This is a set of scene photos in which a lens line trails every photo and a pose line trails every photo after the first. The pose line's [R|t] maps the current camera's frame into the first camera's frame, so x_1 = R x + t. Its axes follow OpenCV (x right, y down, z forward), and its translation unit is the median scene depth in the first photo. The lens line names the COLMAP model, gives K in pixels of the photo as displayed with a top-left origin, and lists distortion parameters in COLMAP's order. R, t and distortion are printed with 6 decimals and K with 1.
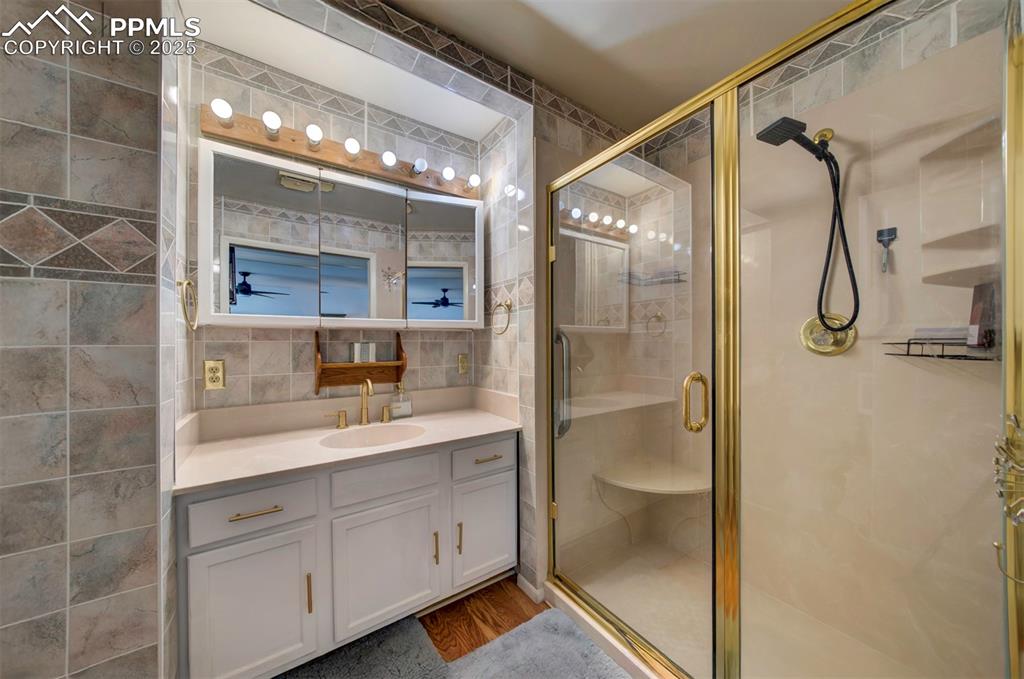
lens RADIAL K [[348.3, 0, 514.1], [0, 348.3, 335.3], [0, 0, 1]] dist [-0.006673, 0.000187]
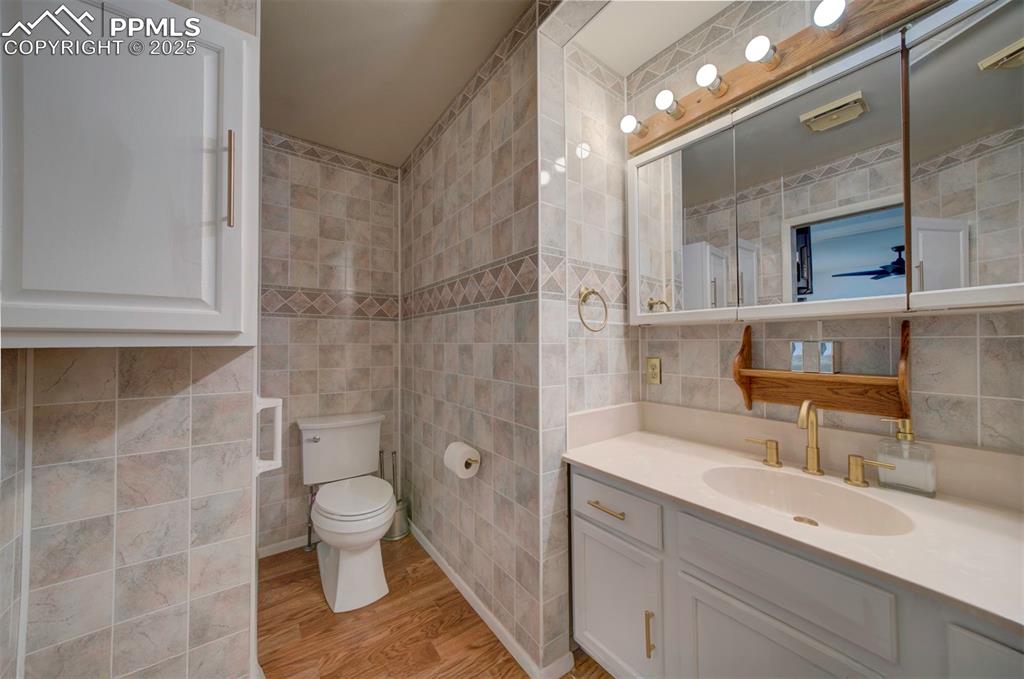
lens RADIAL K [[348.3, 0, 495.0], [0, 348.3, 337.0], [0, 0, 1]] dist [-0.006673, 0.000187]
pose [[0.015538, -0.010711, -0.999822, 0.182381], [0.024075, 0.999657, -0.010335, 0.007590], [0.999589, -0.023910, 0.015790, 0.447626]]
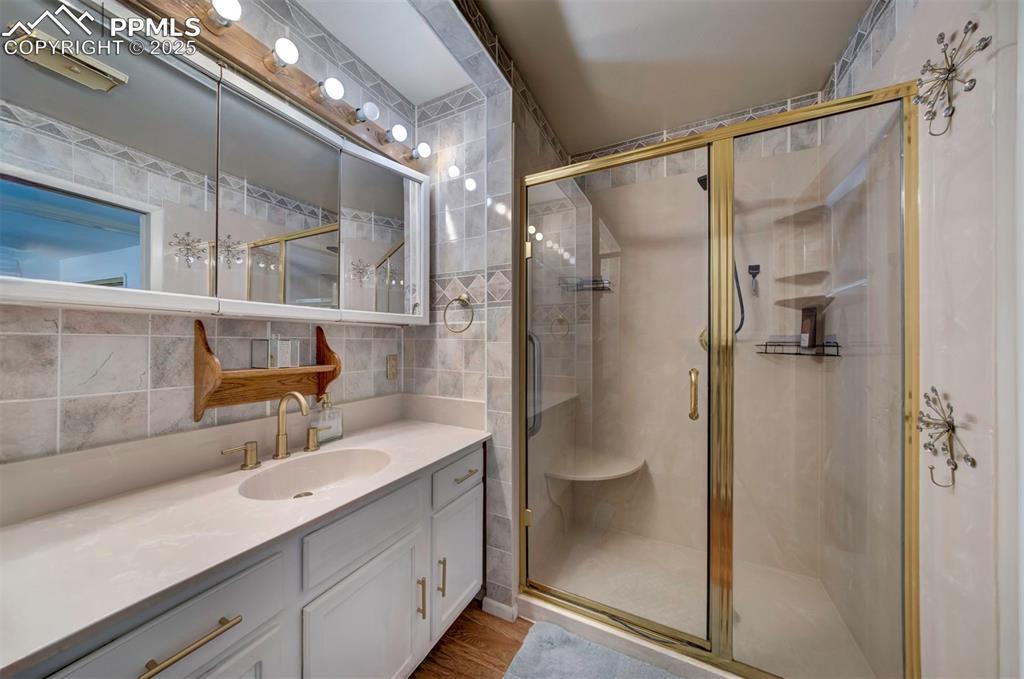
lens RADIAL K [[348.3, 0, 503.8], [0, 348.3, 335.8], [0, 0, 1]] dist [-0.006673, 0.000187]
pose [[0.872551, 0.019755, 0.488124, -0.400210], [-0.019009, 0.999798, -0.006482, 0.010385], [-0.488154, -0.003623, 0.872750, 0.189235]]
